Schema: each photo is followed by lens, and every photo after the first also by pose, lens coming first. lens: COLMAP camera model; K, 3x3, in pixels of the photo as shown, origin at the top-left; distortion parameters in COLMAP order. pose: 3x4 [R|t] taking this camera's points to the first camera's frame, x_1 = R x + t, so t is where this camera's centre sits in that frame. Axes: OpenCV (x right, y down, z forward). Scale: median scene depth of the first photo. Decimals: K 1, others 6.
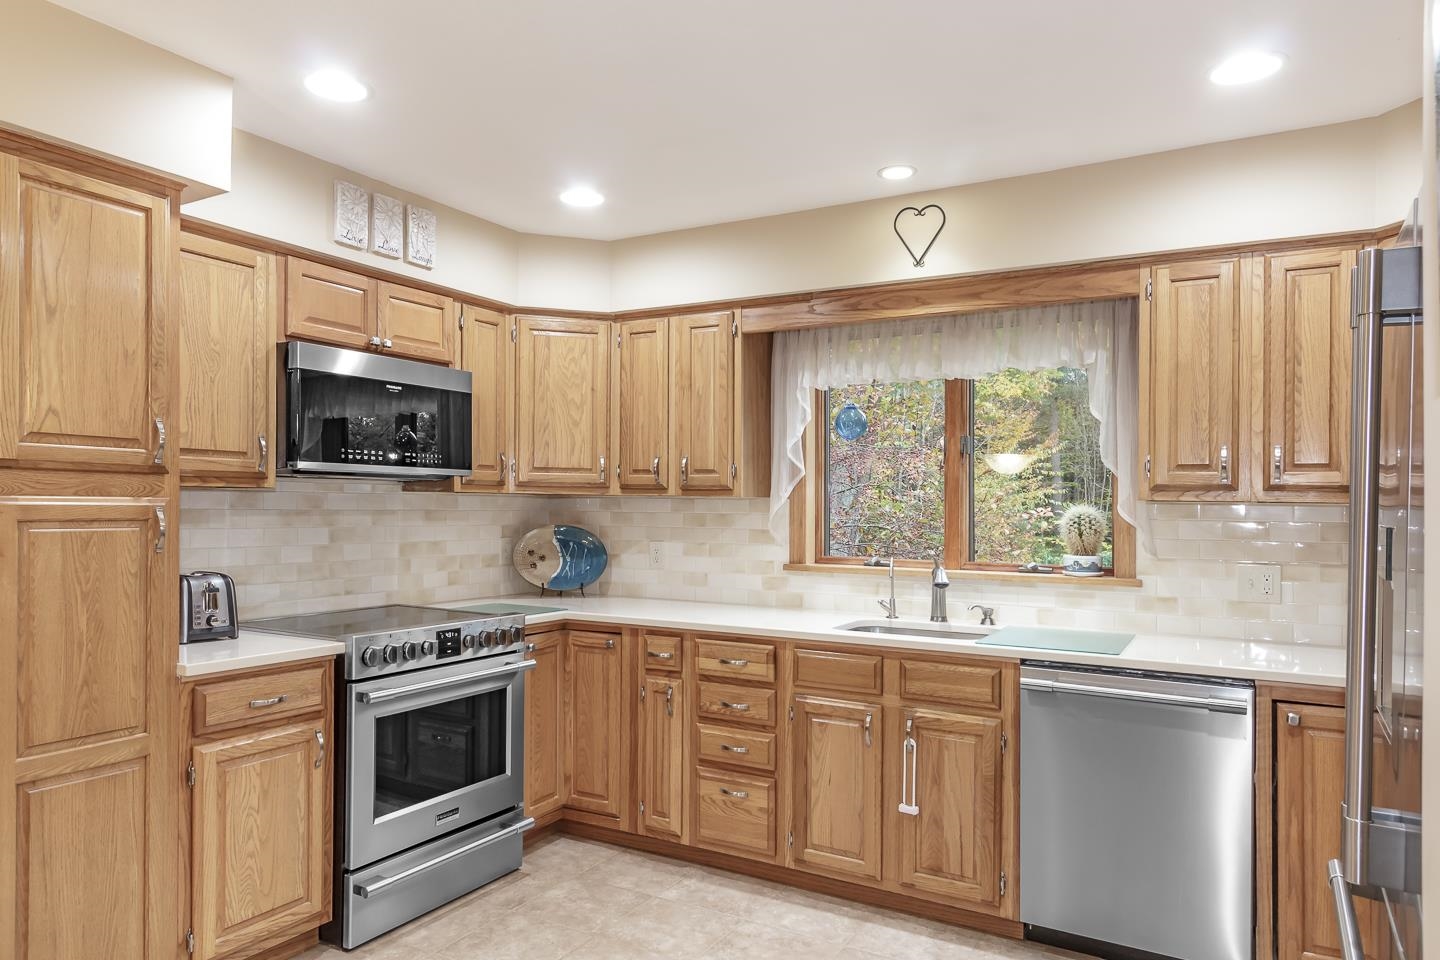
lens RADIAL K [[969.3, 0, 715.5], [0, 969.3, 481.6], [0, 0, 1]] dist [0.001356, -0.002716]
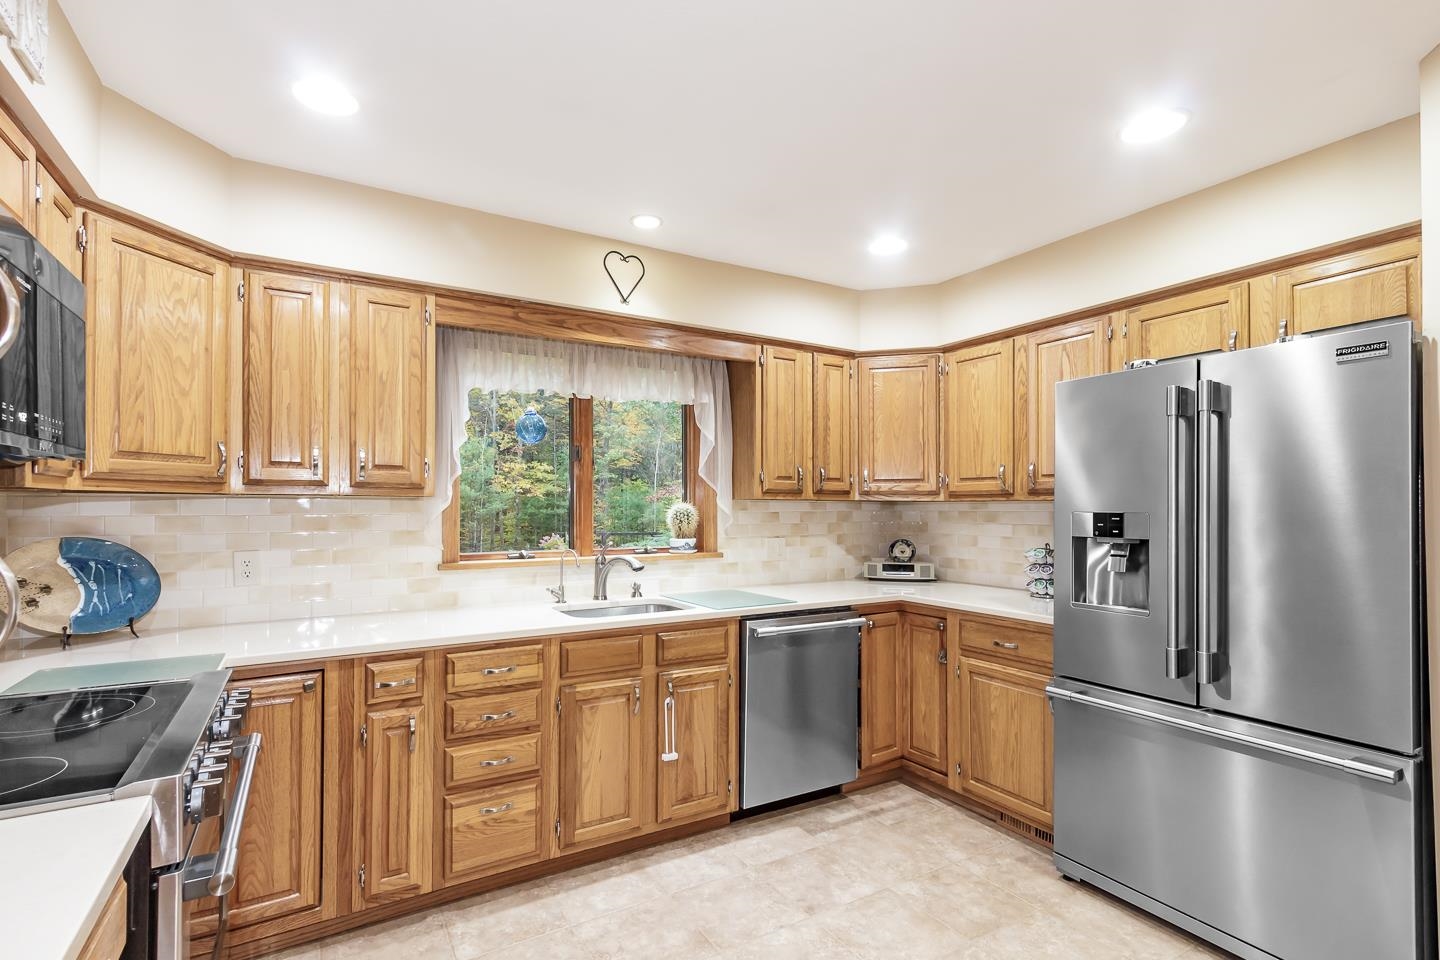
lens RADIAL K [[676.6, 0, 718.4], [0, 676.6, 487.5], [0, 0, 1]] dist [0.013040, -0.001313]
pose [[0.489003, 0.011484, 0.872207, -0.454518], [-0.017734, 0.999838, -0.003222, 0.004898], [-0.872102, -0.013892, 0.489127, 0.483283]]
